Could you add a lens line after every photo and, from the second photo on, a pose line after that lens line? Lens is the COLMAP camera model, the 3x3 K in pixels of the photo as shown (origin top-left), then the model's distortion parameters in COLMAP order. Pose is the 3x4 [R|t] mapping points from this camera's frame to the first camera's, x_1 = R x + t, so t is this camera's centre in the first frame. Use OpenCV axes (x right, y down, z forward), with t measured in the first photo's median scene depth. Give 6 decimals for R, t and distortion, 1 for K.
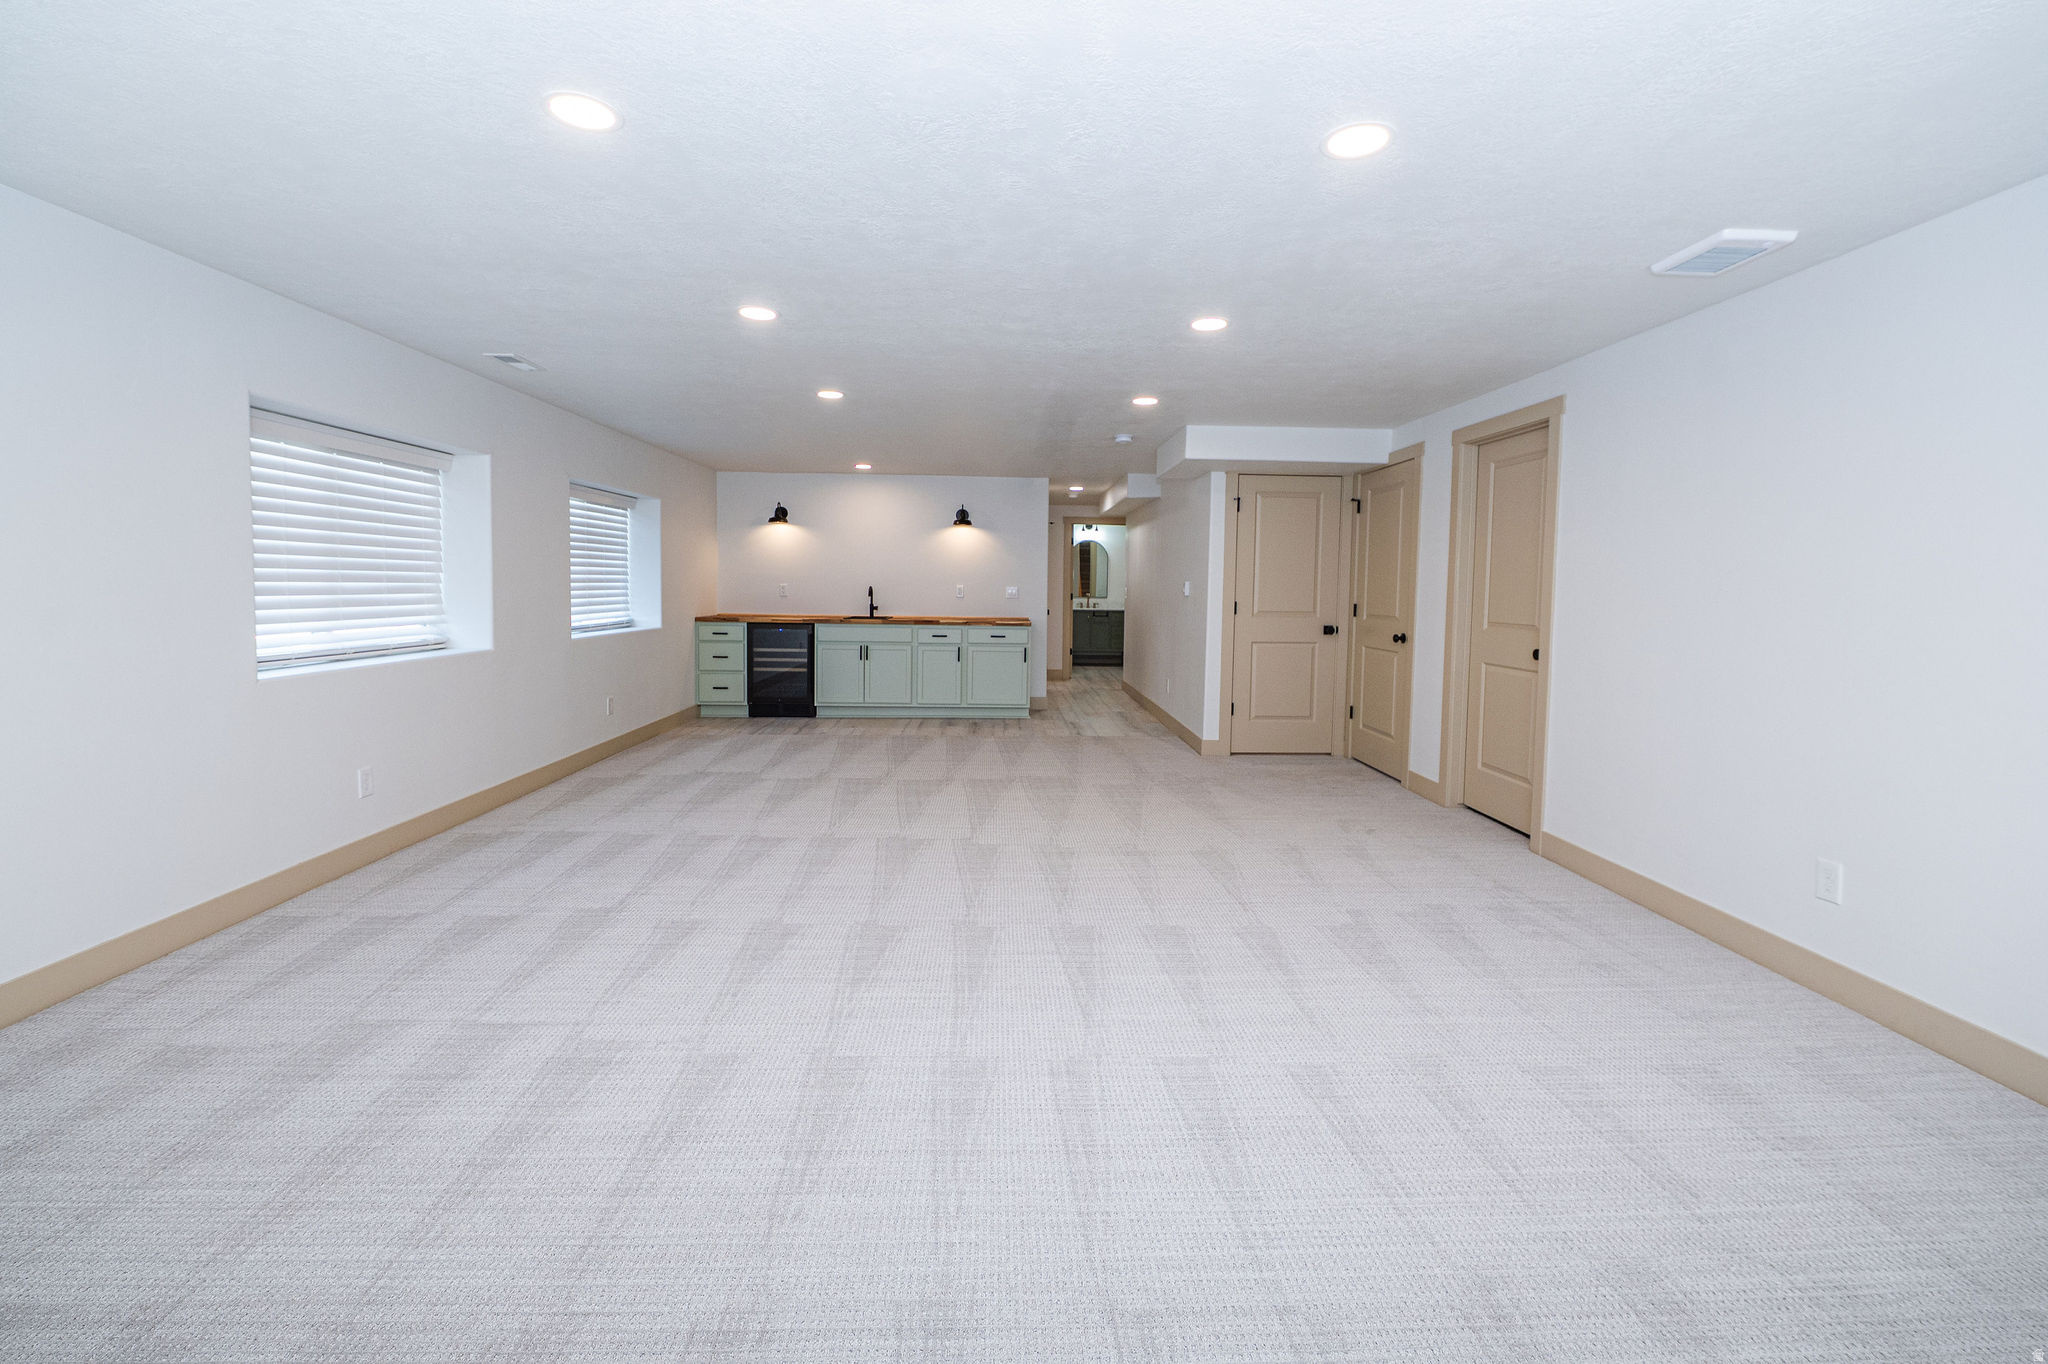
lens RADIAL K [[869.2, 0, 1031.9], [0, 869.2, 646.0], [0, 0, 1]] dist [-0.010723, -0.000068]
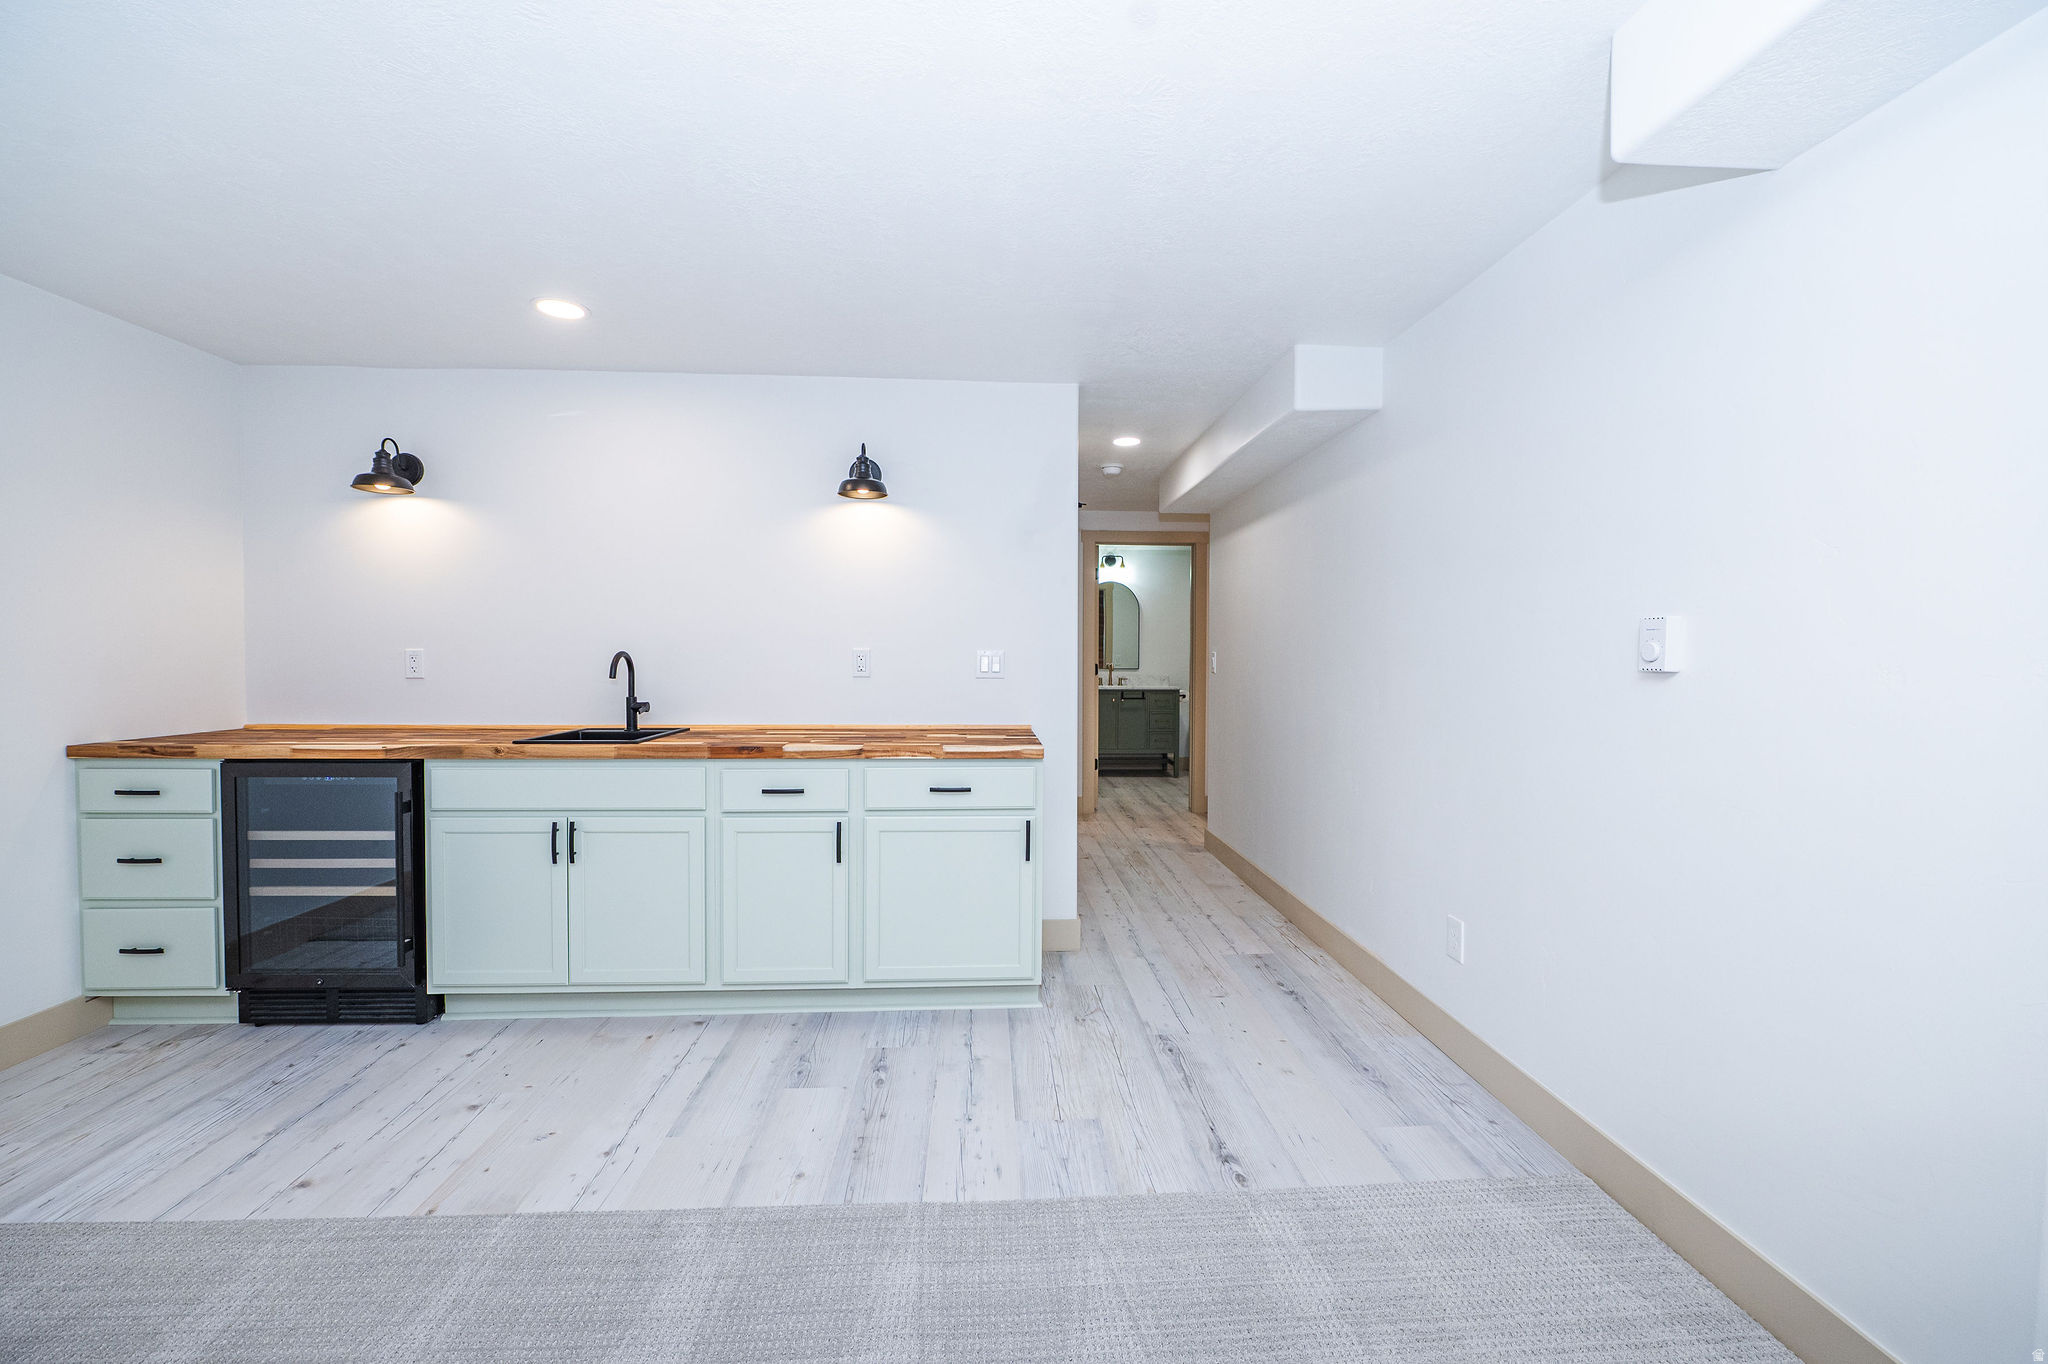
lens RADIAL K [[869.2, 0, 1031.9], [0, 869.2, 646.0], [0, 0, 1]] dist [-0.010723, -0.000068]
pose [[0.999775, -0.010044, 0.018708, -0.011818], [0.011516, 0.996702, -0.080322, -0.039863], [-0.017839, 0.080519, 0.996593, 0.637195]]
